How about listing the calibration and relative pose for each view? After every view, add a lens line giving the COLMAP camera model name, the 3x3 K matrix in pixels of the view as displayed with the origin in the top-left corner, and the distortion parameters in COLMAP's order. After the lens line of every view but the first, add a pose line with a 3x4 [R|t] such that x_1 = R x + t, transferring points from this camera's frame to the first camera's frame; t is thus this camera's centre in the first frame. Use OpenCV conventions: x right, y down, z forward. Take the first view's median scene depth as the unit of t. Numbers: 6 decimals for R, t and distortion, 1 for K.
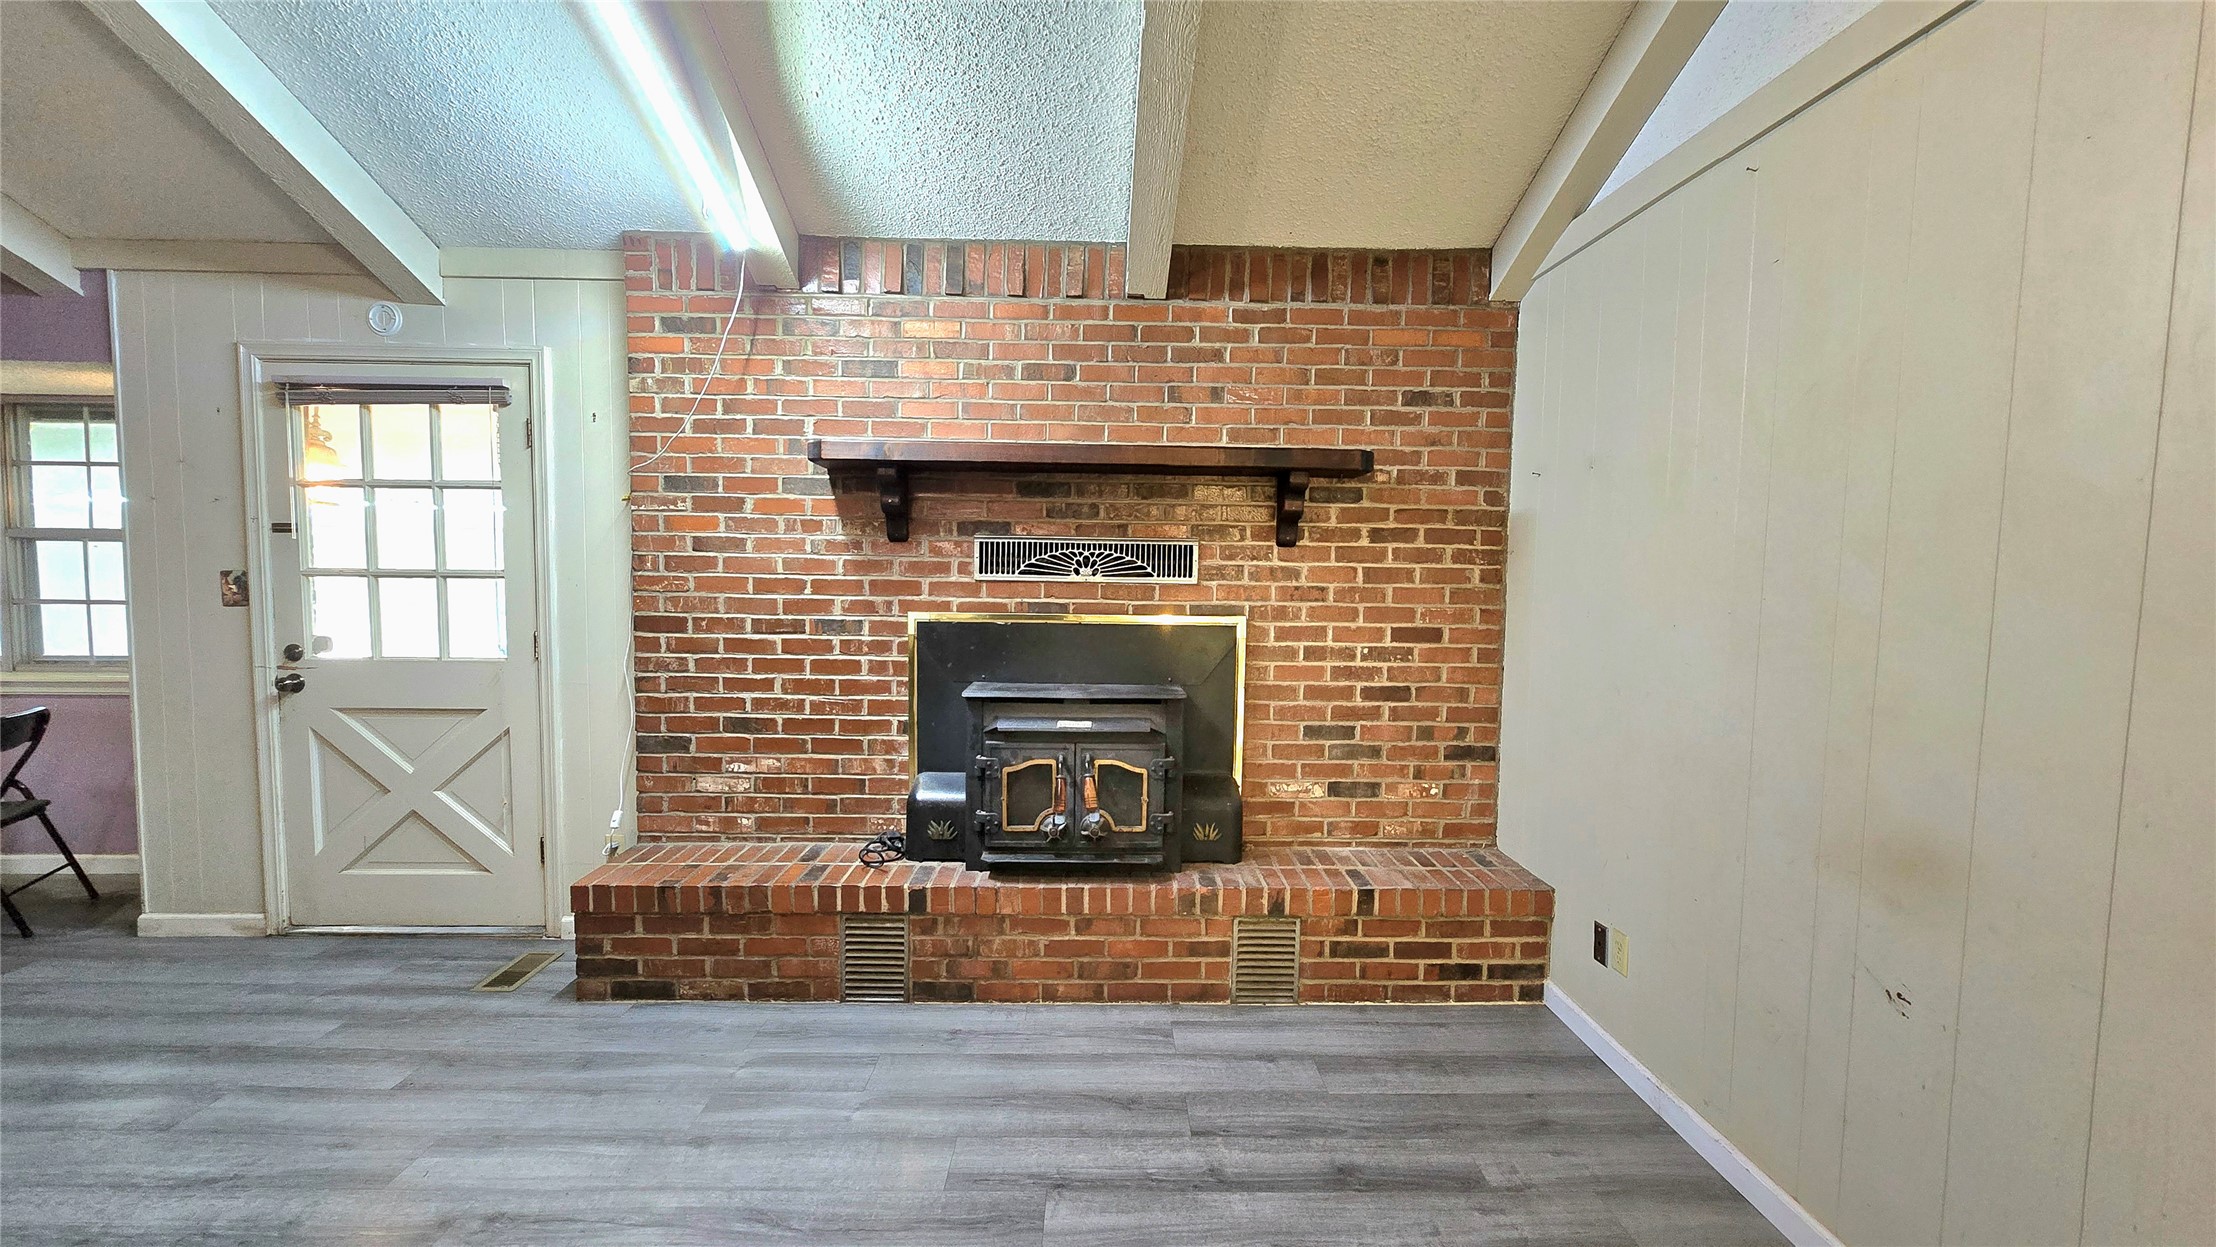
lens RADIAL K [[905.2, 0, 1106.4], [0, 905.2, 630.0], [0, 0, 1]] dist [-0.003643, 0.001200]
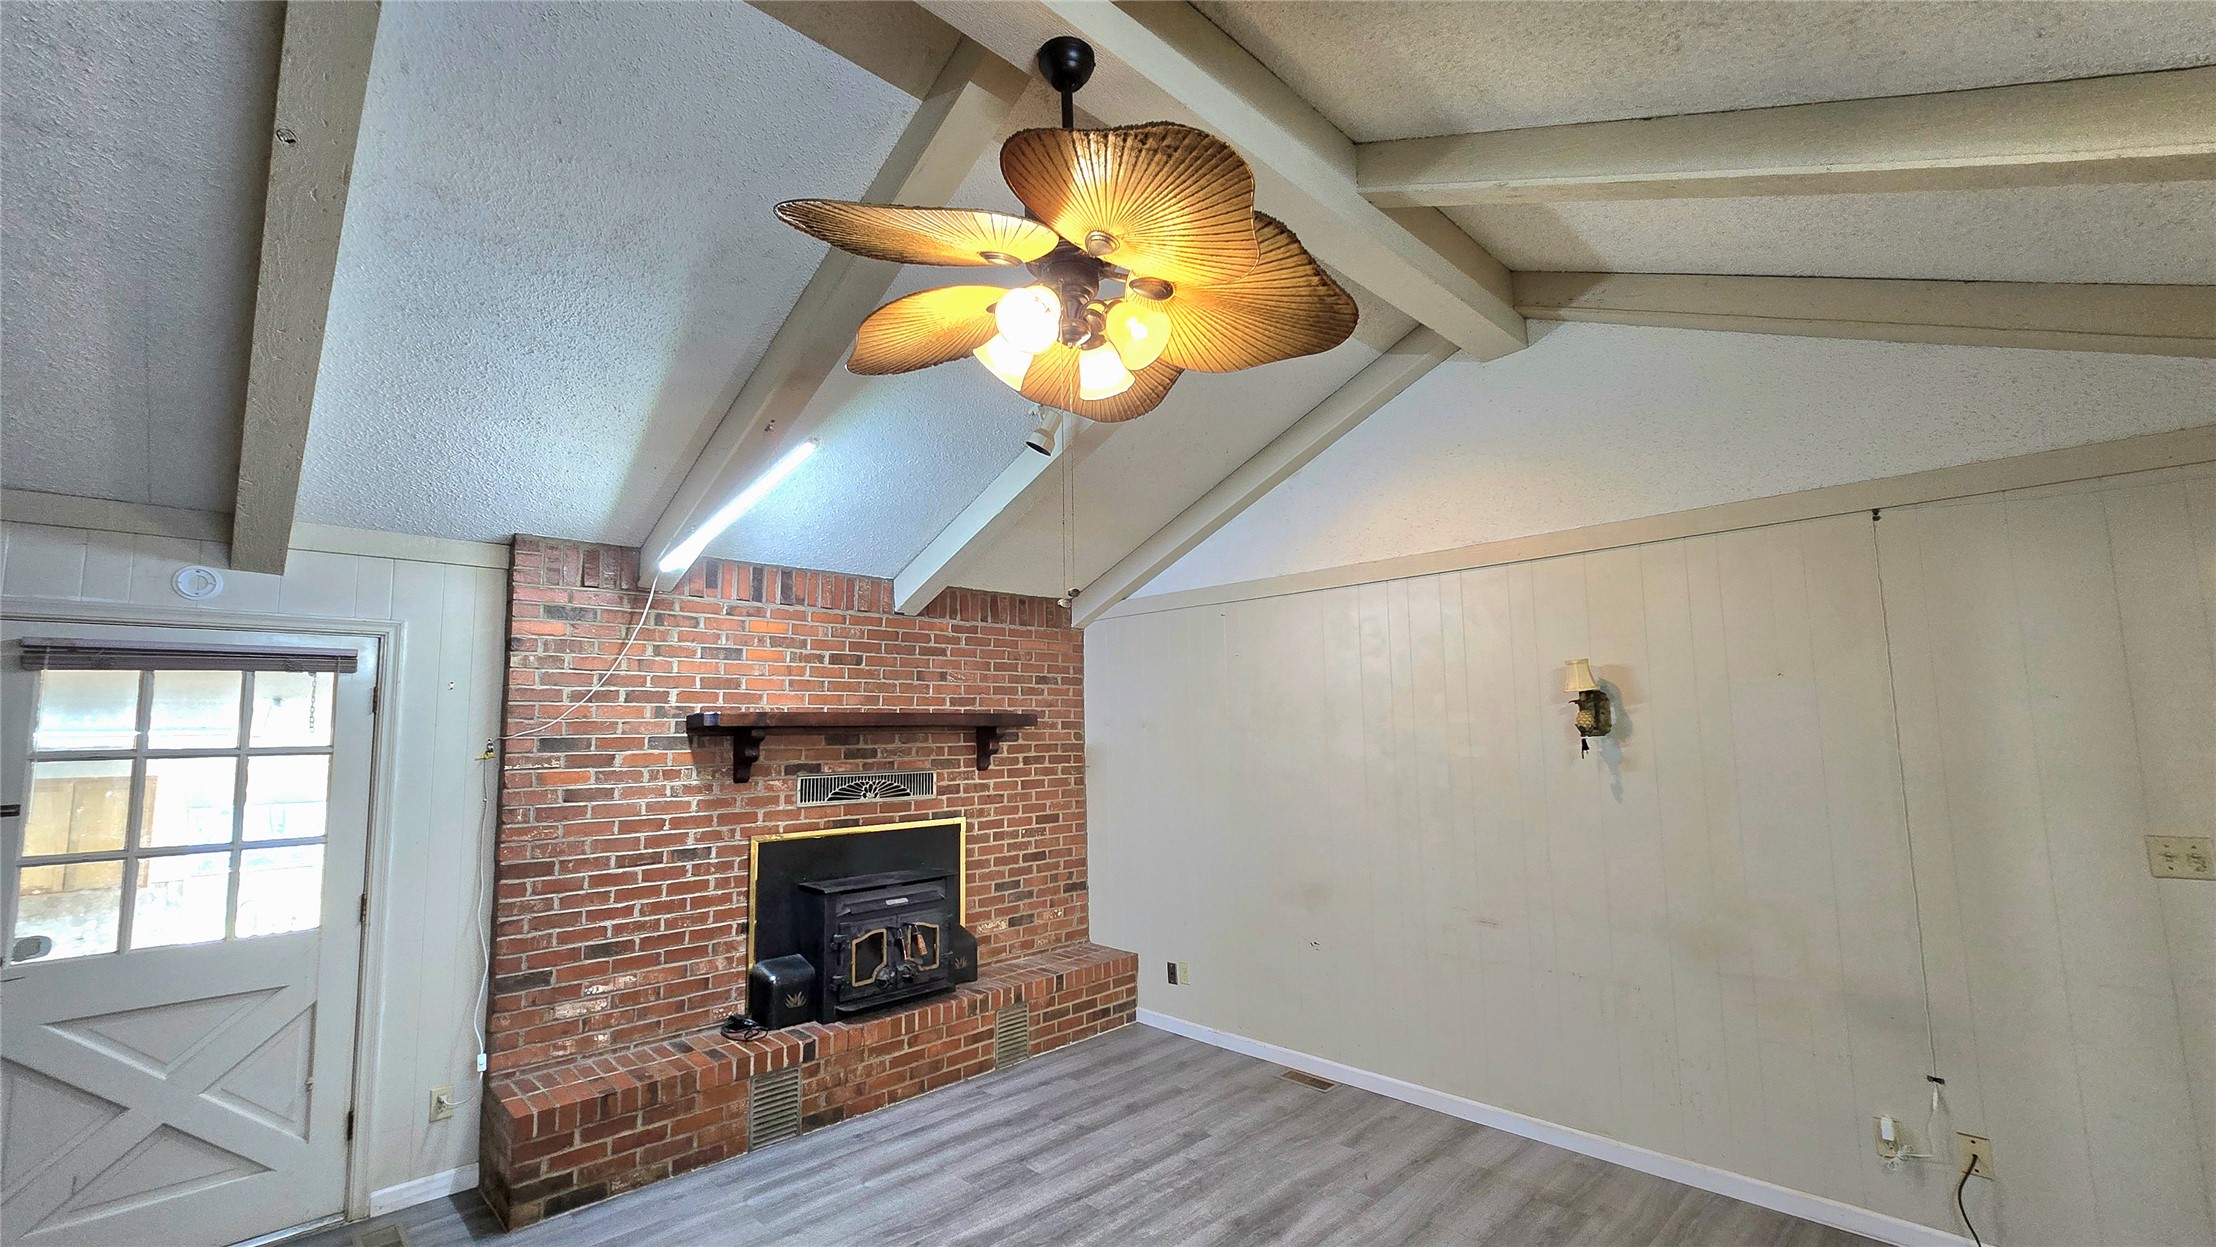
lens RADIAL K [[905.2, 0, 1106.6], [0, 905.2, 628.4], [0, 0, 1]] dist [-0.003643, 0.001200]
pose [[0.734256, 0.051114, 0.676945, -0.746963], [0.070891, 0.985937, -0.151338, -0.082766], [-0.675161, 0.159110, 0.720307, -0.349037]]
